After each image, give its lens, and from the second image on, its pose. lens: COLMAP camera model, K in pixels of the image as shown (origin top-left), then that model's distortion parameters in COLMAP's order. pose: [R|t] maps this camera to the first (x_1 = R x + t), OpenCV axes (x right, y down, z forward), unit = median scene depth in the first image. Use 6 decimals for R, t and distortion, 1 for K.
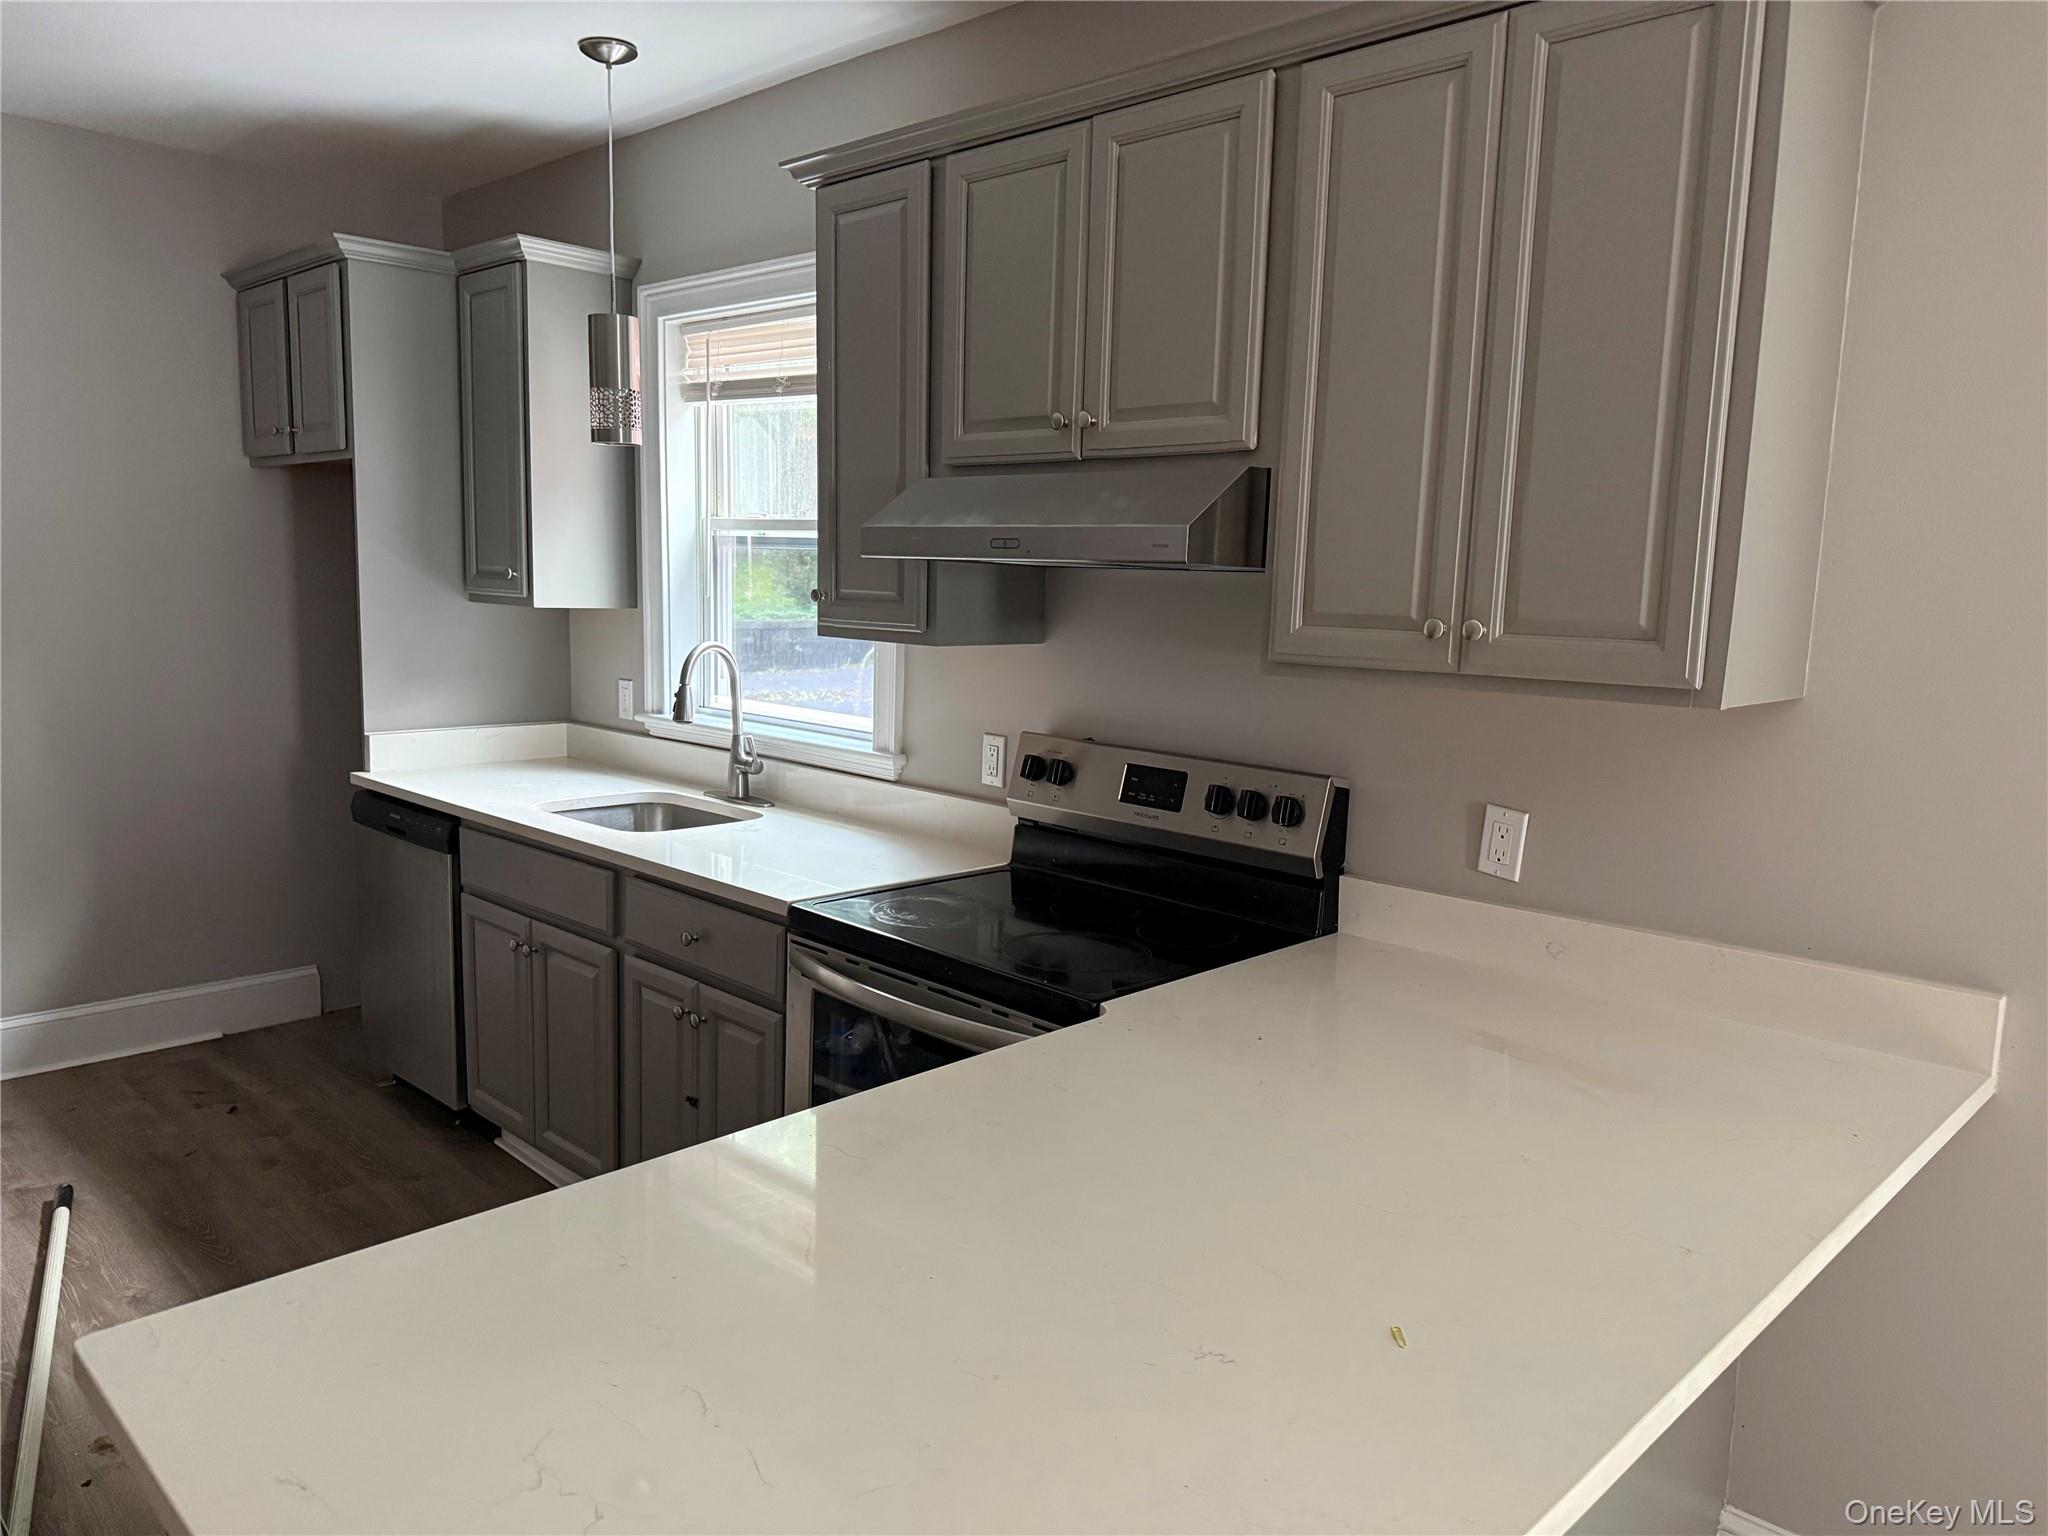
lens RADIAL K [[1437.8, 0, 1011.1], [0, 1437.8, 771.9], [0, 0, 1]] dist [0.043473, -0.002226]
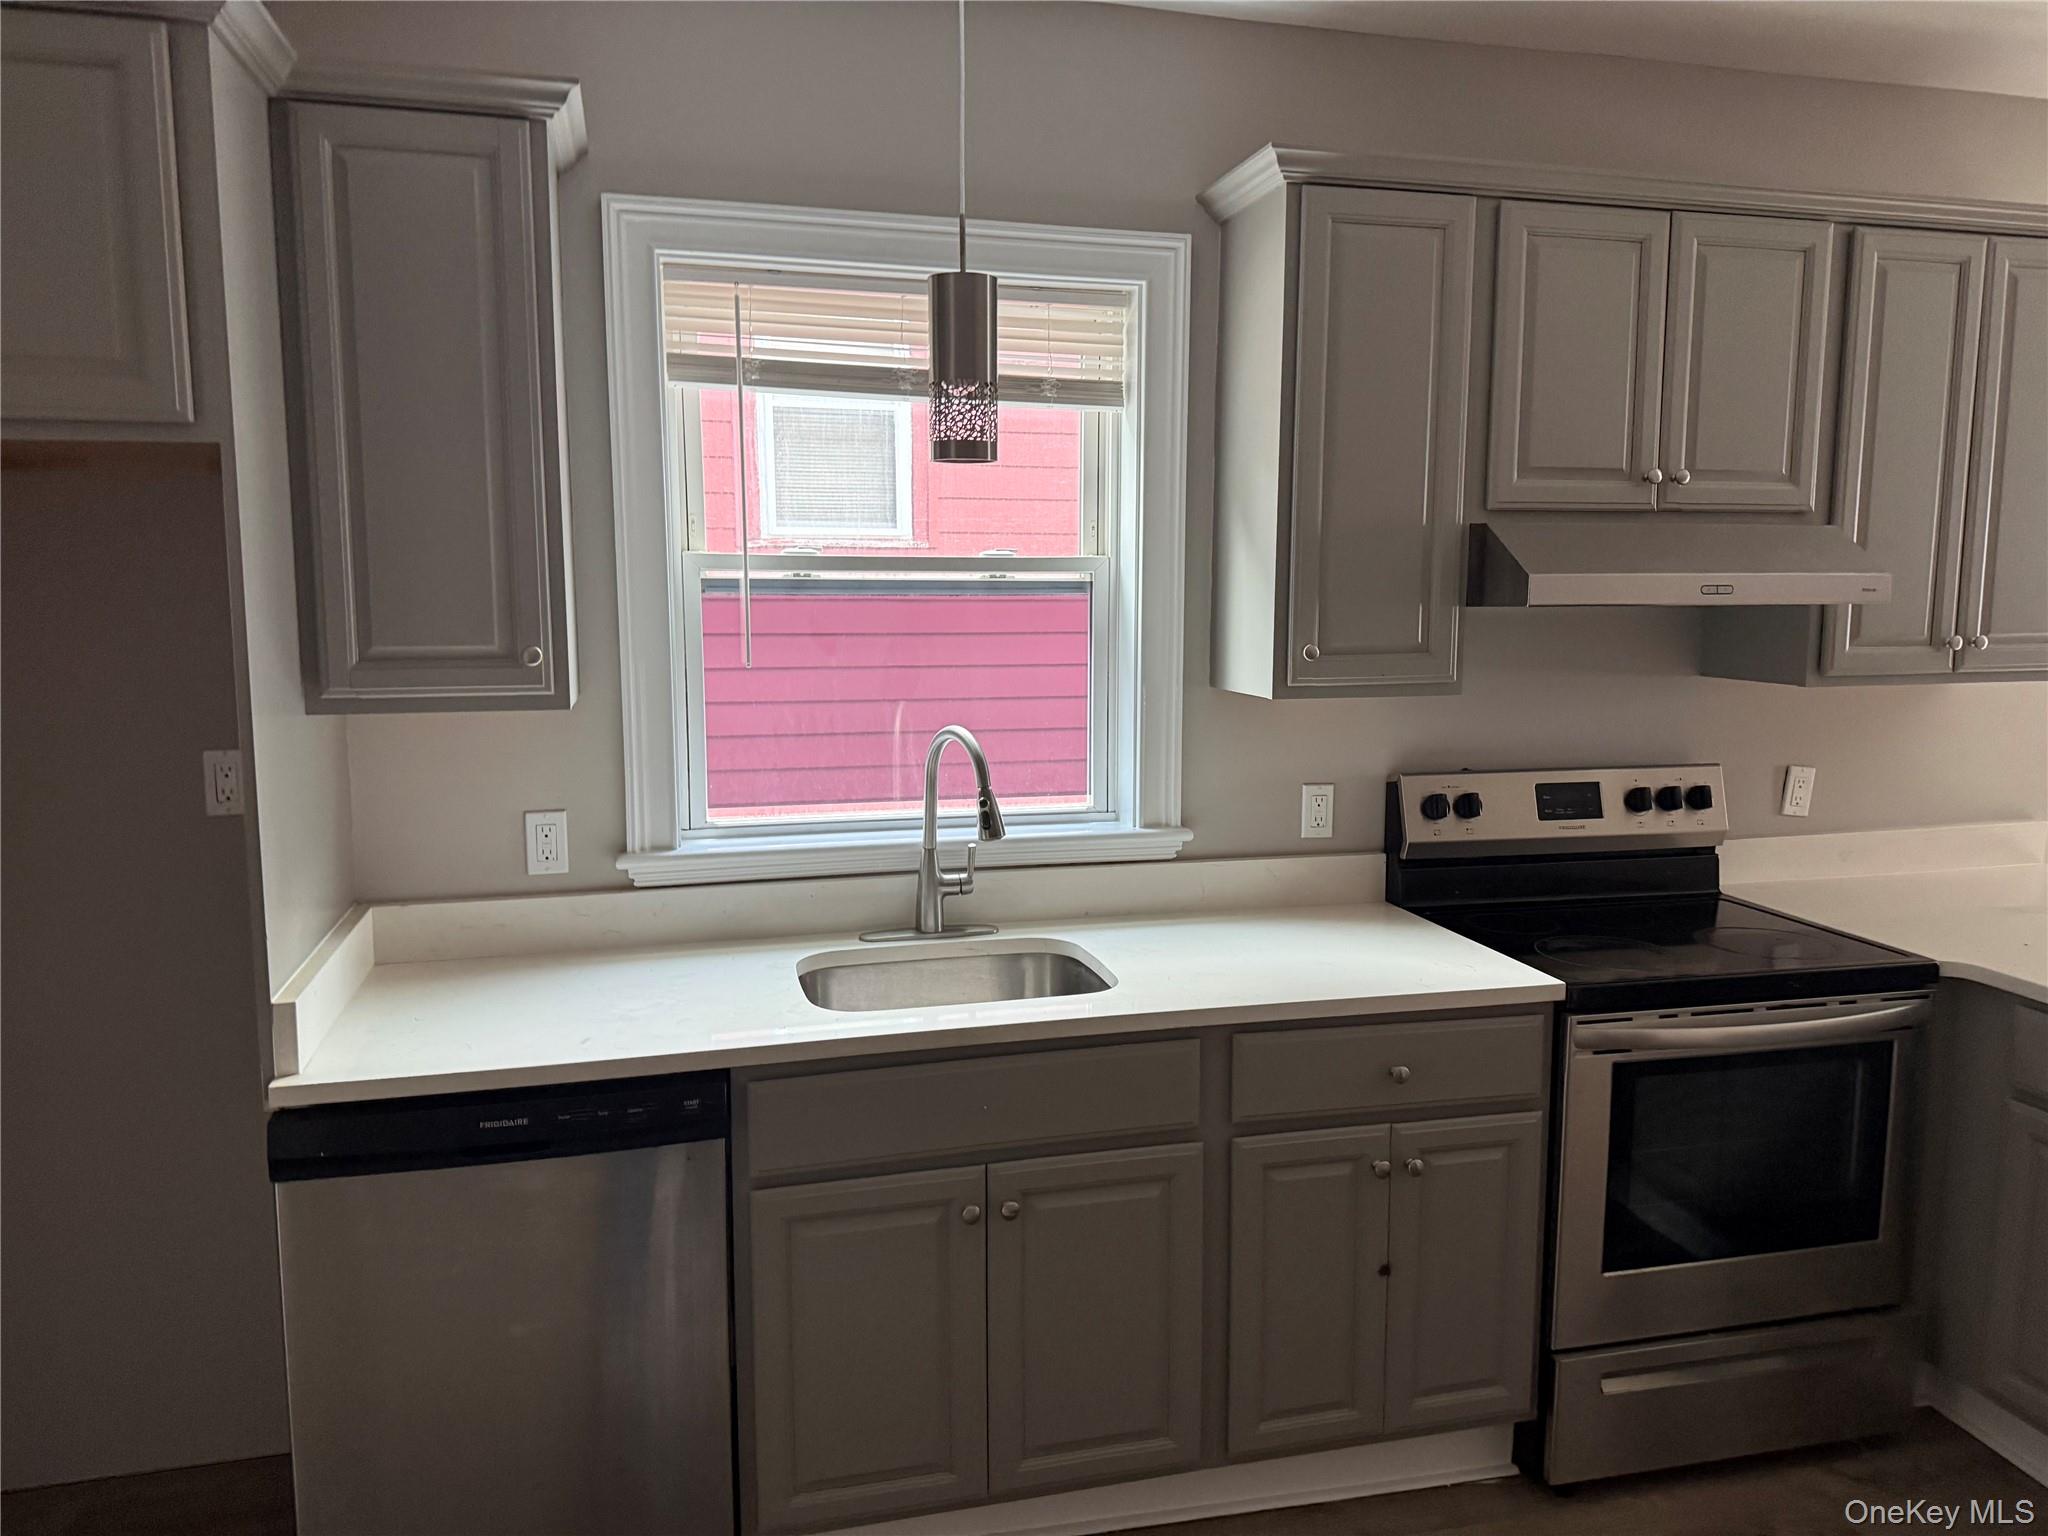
lens RADIAL K [[1437.8, 0, 1014.4], [0, 1437.8, 760.2], [0, 0, 1]] dist [0.043473, -0.002226]
pose [[0.516243, -0.133983, 0.845897, -0.884644], [0.135898, 0.987989, 0.073552, -0.133846], [-0.845592, 0.076985, 0.528250, 0.638295]]
